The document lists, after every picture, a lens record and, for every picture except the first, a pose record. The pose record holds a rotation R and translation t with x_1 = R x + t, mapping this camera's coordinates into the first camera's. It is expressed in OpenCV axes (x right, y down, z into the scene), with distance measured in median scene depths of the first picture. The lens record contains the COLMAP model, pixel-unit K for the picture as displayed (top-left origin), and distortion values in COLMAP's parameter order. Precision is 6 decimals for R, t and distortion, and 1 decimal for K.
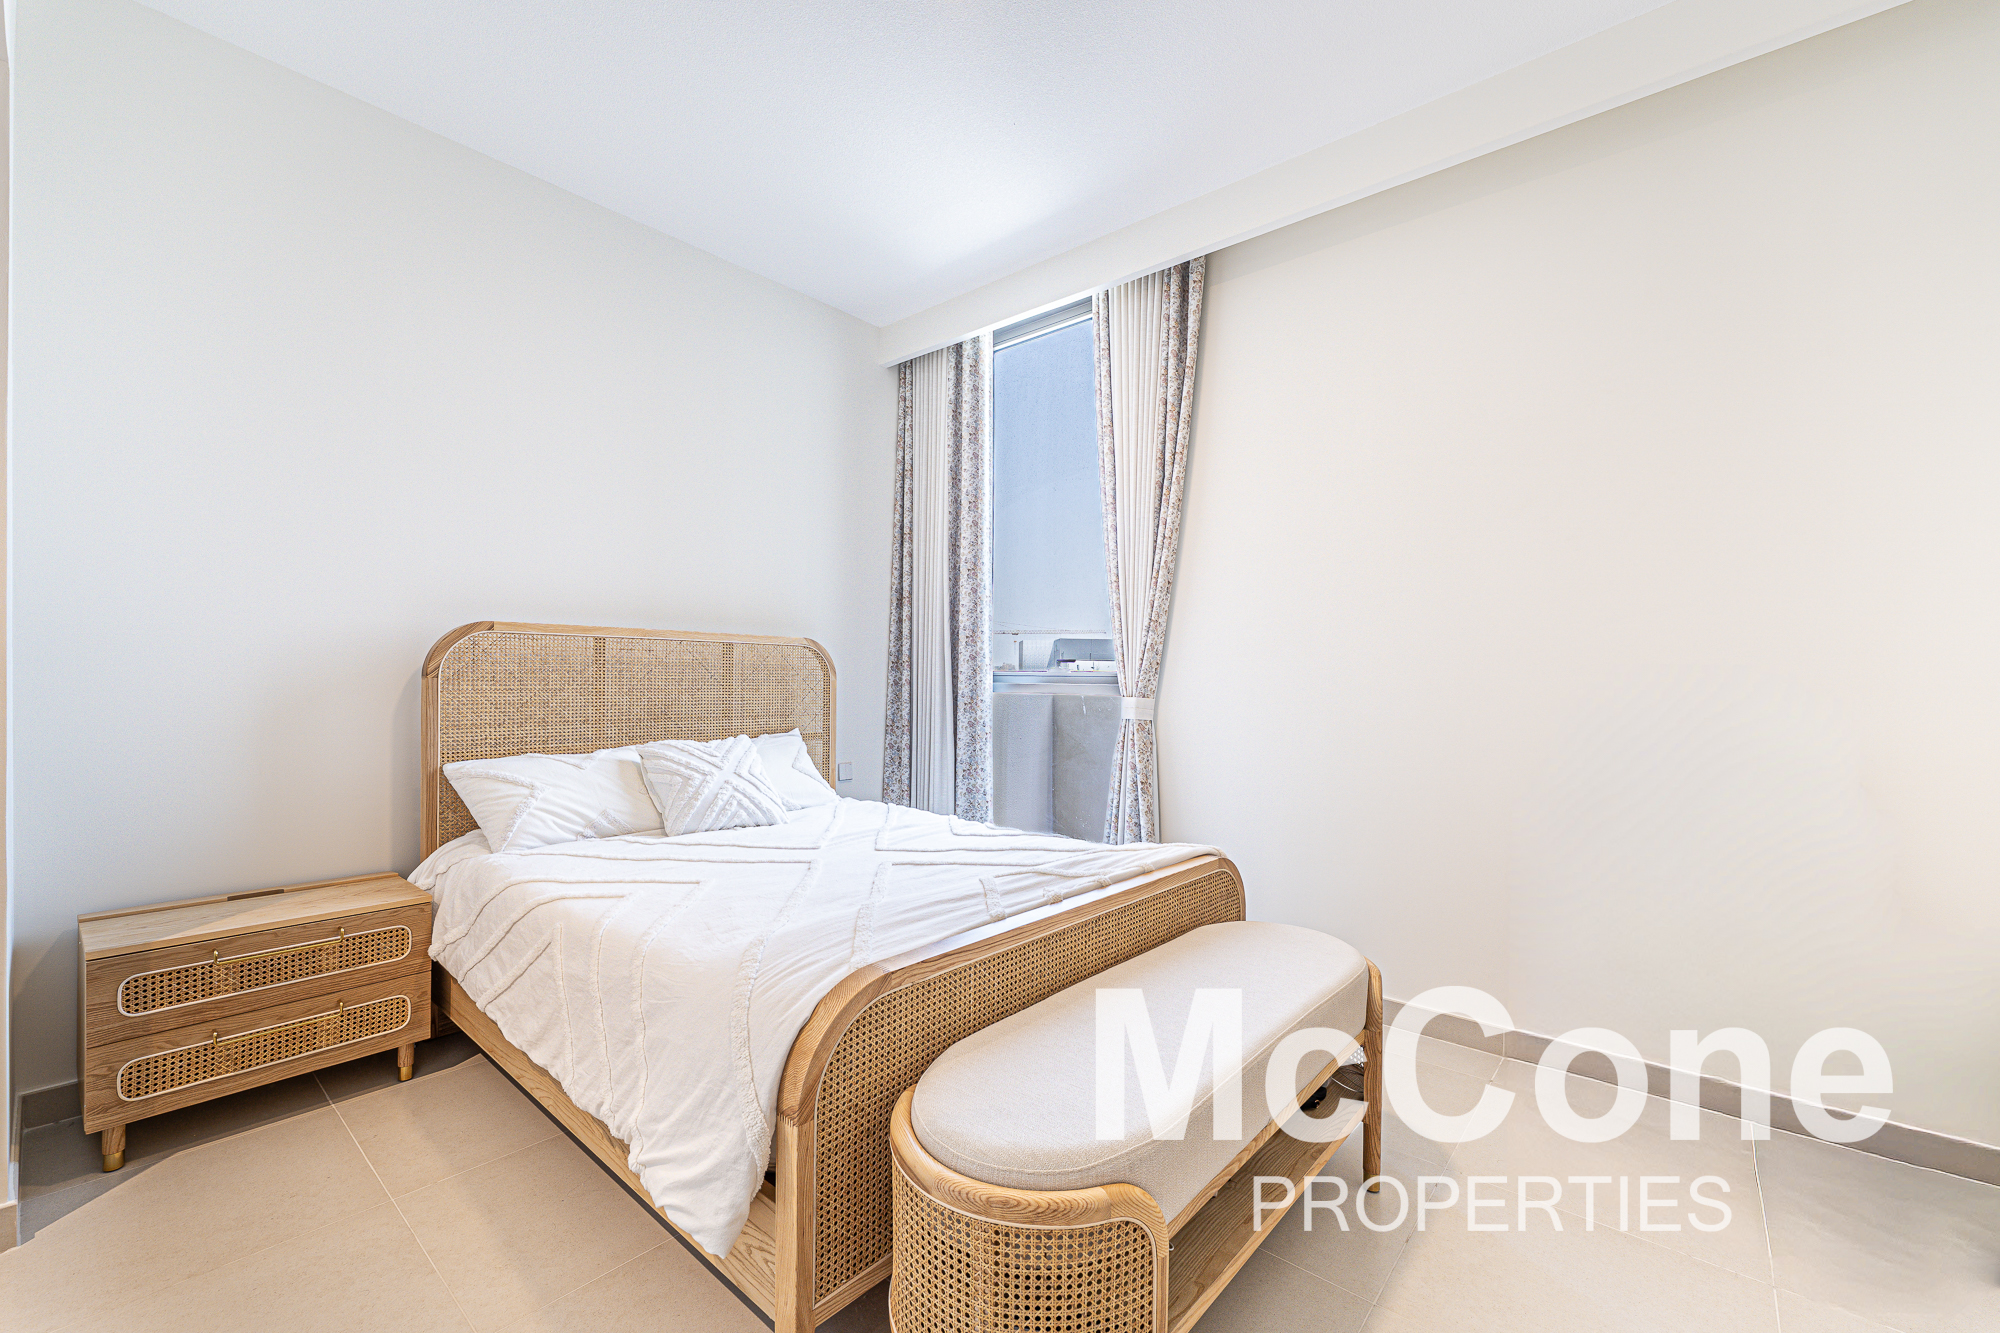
lens RADIAL K [[813.4, 0, 990.4], [0, 813.4, 670.3], [0, 0, 1]] dist [0.001362, -0.001805]
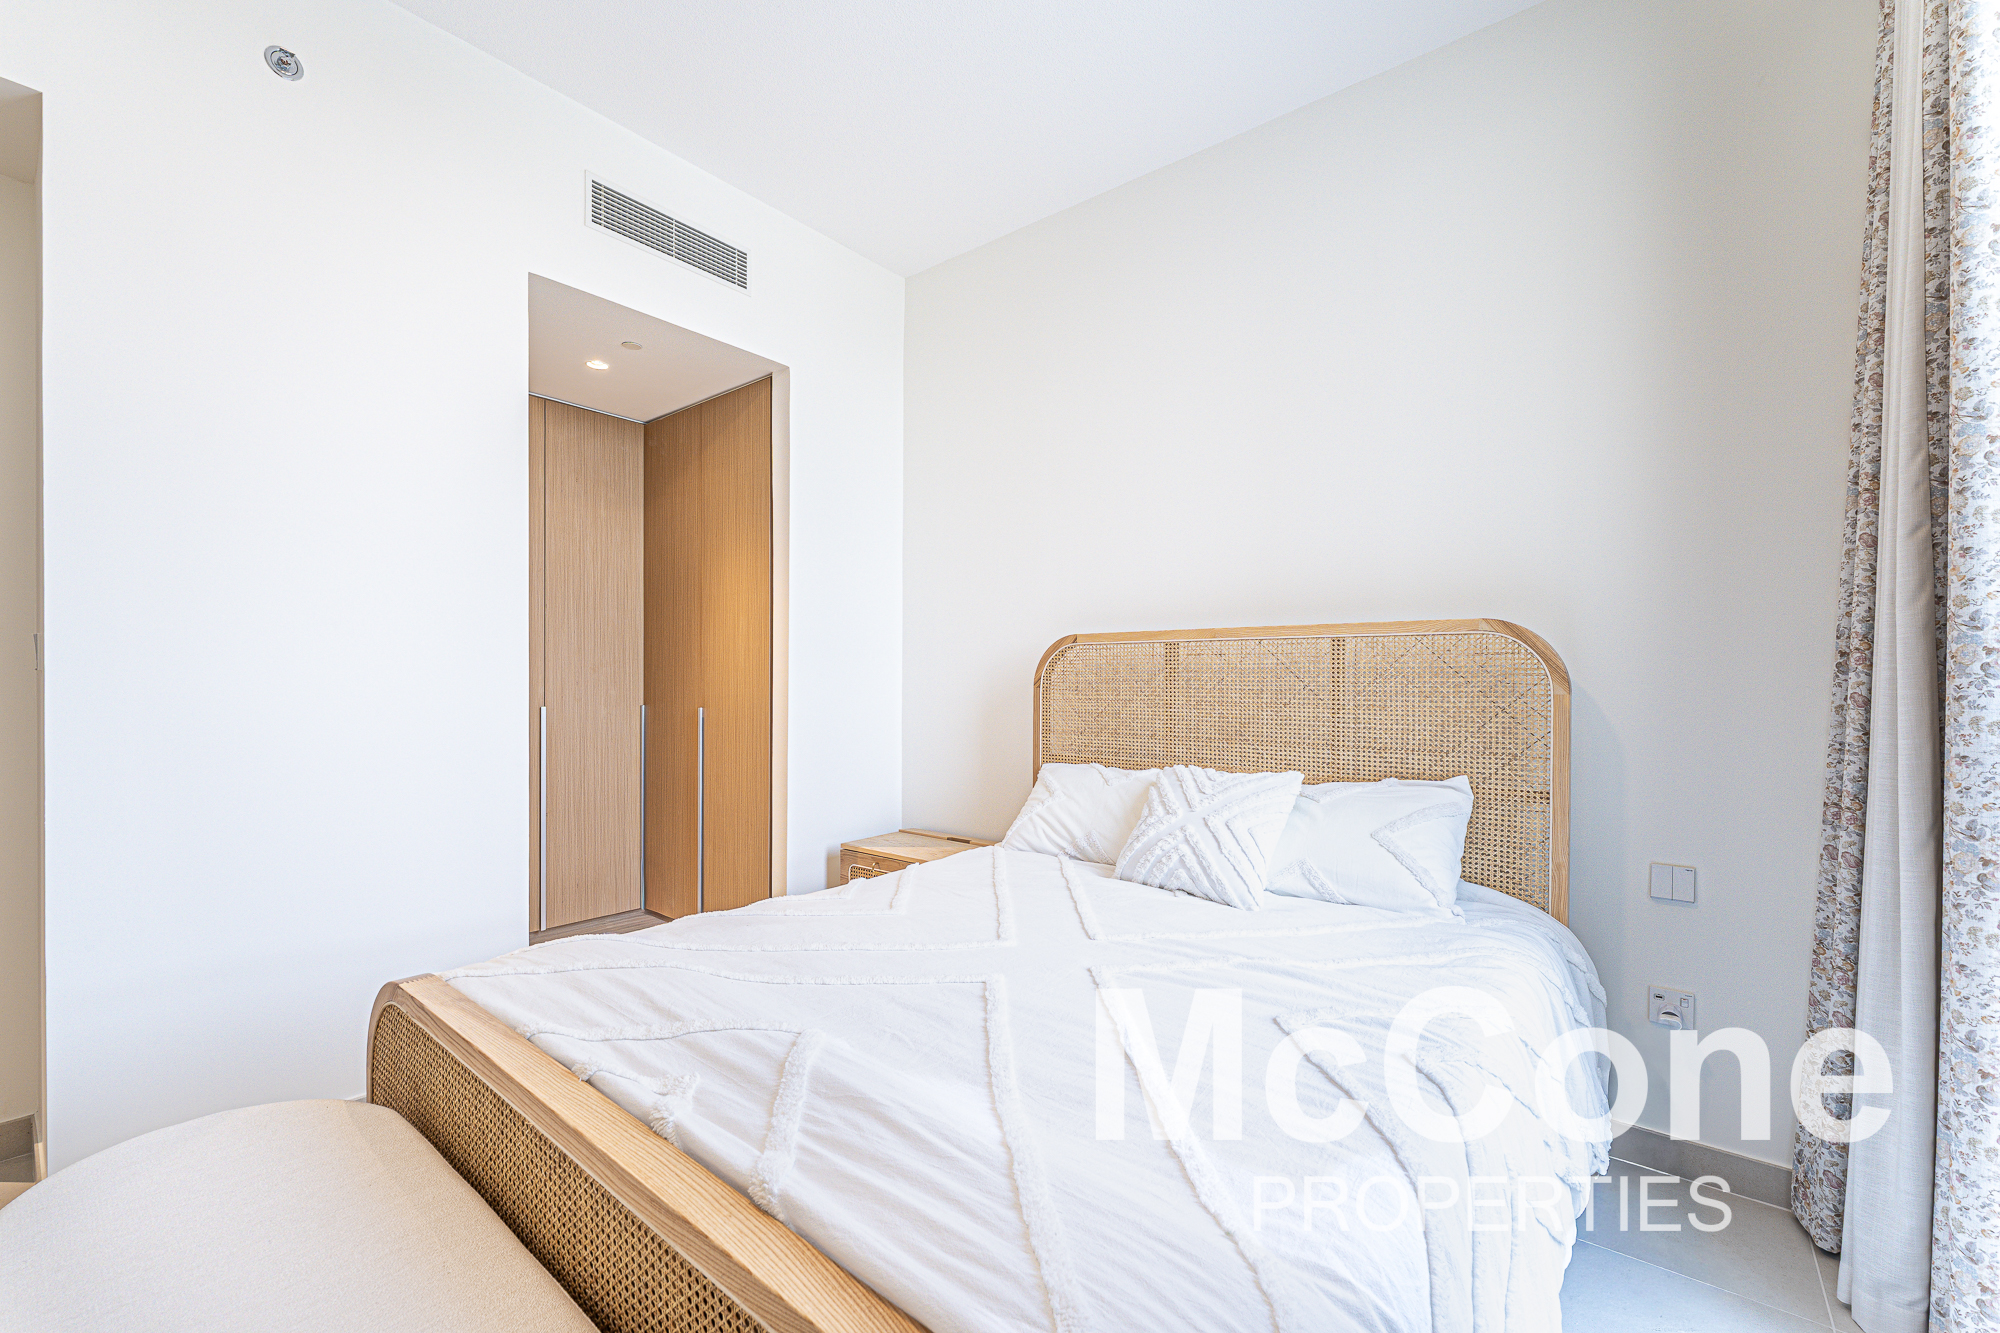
lens RADIAL K [[813.4, 0, 985.0], [0, 813.4, 680.1], [0, 0, 1]] dist [0.001362, -0.001805]
pose [[0.028490, -0.011816, -0.999524, 0.421332], [0.004681, 0.999921, -0.011687, 0.010240], [0.999583, -0.004346, 0.028543, 0.808645]]
